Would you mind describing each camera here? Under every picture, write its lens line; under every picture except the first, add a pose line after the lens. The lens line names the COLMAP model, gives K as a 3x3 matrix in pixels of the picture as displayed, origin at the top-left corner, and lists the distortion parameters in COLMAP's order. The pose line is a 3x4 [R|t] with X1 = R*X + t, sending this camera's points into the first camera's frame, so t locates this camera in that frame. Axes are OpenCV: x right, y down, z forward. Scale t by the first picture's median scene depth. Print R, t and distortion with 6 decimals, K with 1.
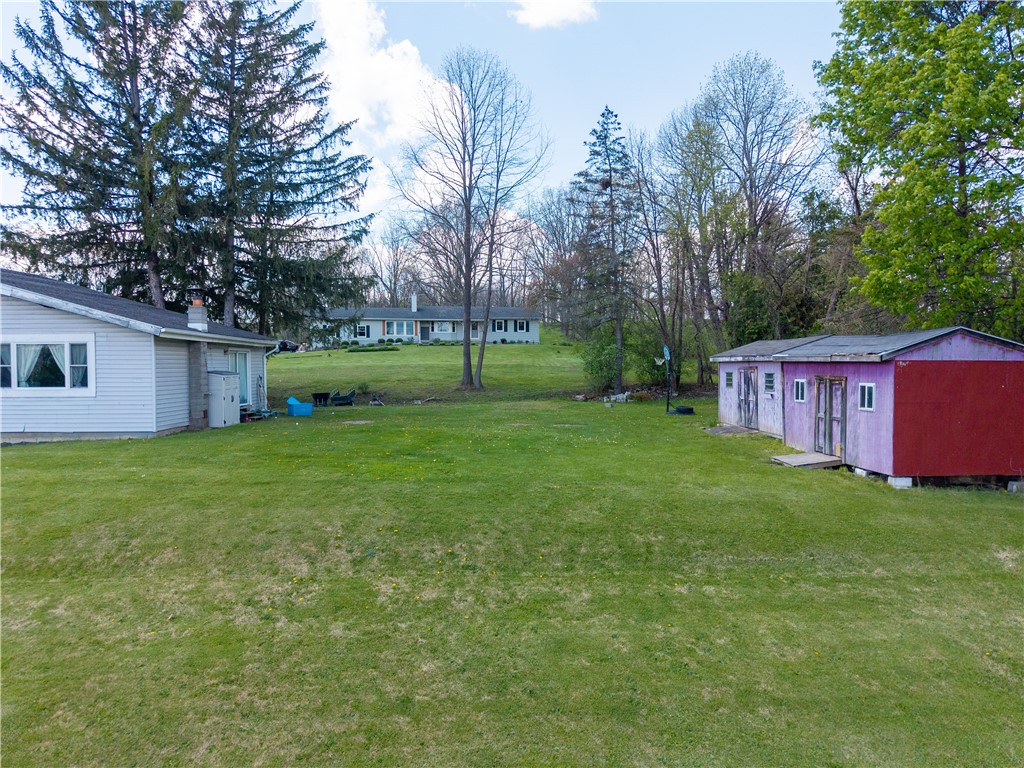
lens RADIAL K [[690.6, 0, 505.7], [0, 690.6, 403.7], [0, 0, 1]] dist [0.017072, -0.010079]
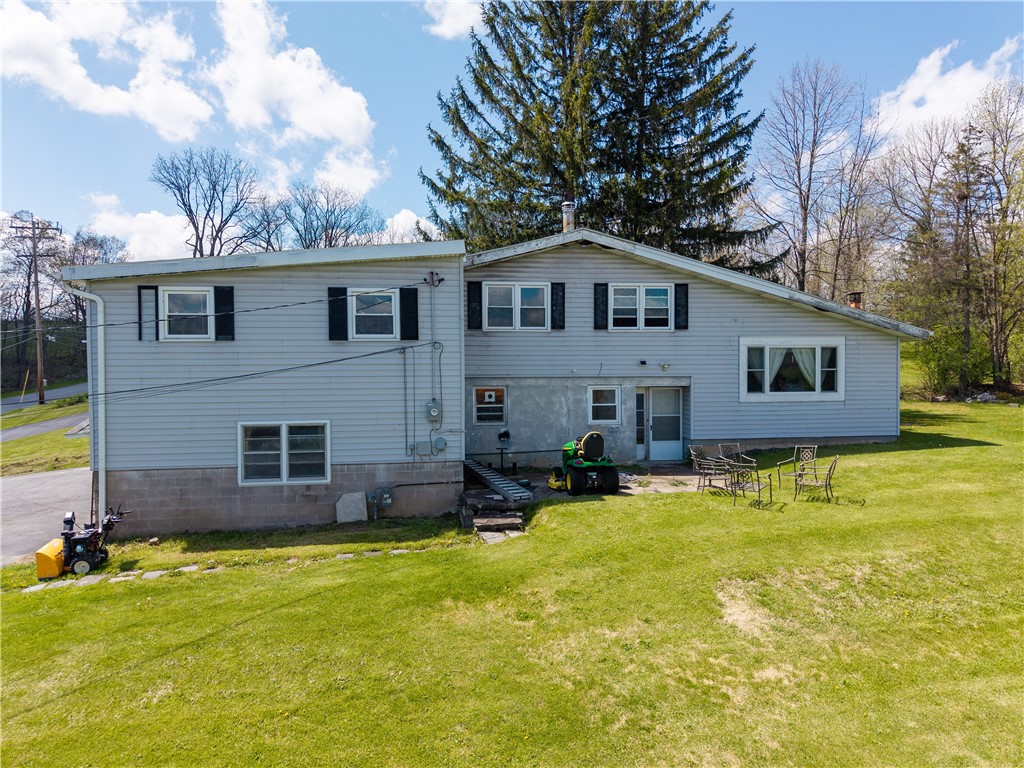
lens RADIAL K [[690.6, 0, 513.4], [0, 690.6, 383.7], [0, 0, 1]] dist [0.017072, -0.010079]
pose [[0.988565, -0.004979, 0.150710, -1.204681], [0.010969, 0.999181, -0.038943, -0.001169], [-0.150393, 0.040150, 0.987811, 0.095910]]
